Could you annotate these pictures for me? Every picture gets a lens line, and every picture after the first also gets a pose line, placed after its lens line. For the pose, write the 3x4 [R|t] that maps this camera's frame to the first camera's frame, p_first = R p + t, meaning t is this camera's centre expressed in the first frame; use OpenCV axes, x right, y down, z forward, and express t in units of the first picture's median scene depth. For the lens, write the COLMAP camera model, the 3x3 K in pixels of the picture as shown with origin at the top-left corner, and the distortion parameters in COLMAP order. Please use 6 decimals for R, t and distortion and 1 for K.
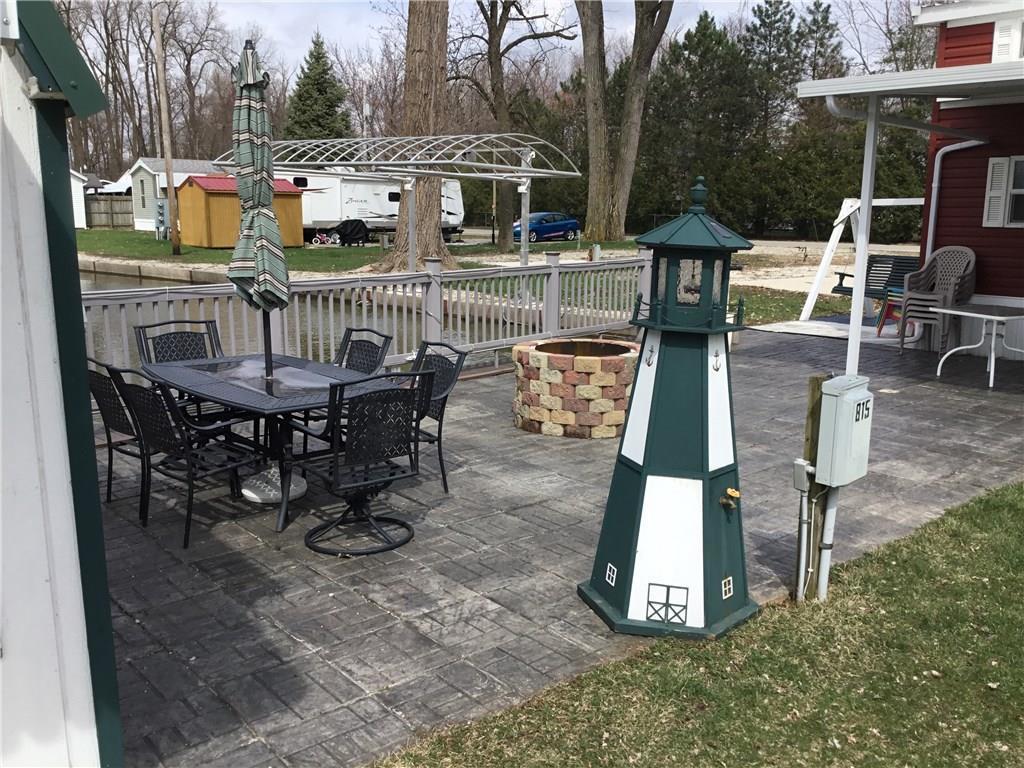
lens RADIAL K [[925.4, 0, 511.0], [0, 925.4, 386.8], [0, 0, 1]] dist [0.038057, -0.054082]
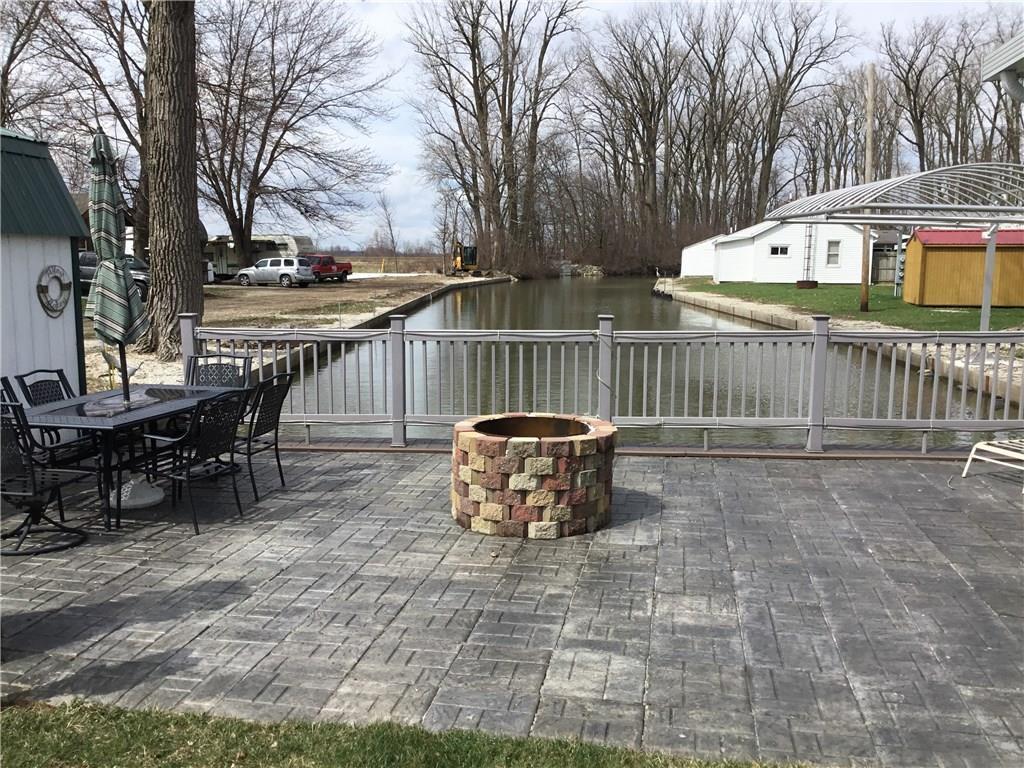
lens RADIAL K [[925.4, 0, 511.3], [0, 925.4, 385.1], [0, 0, 1]] dist [0.038057, -0.054082]
pose [[0.634479, 0.098363, -0.766656, 0.551645], [-0.144721, 0.989446, 0.007178, -0.064179], [0.759271, 0.106397, 0.642018, 0.348508]]
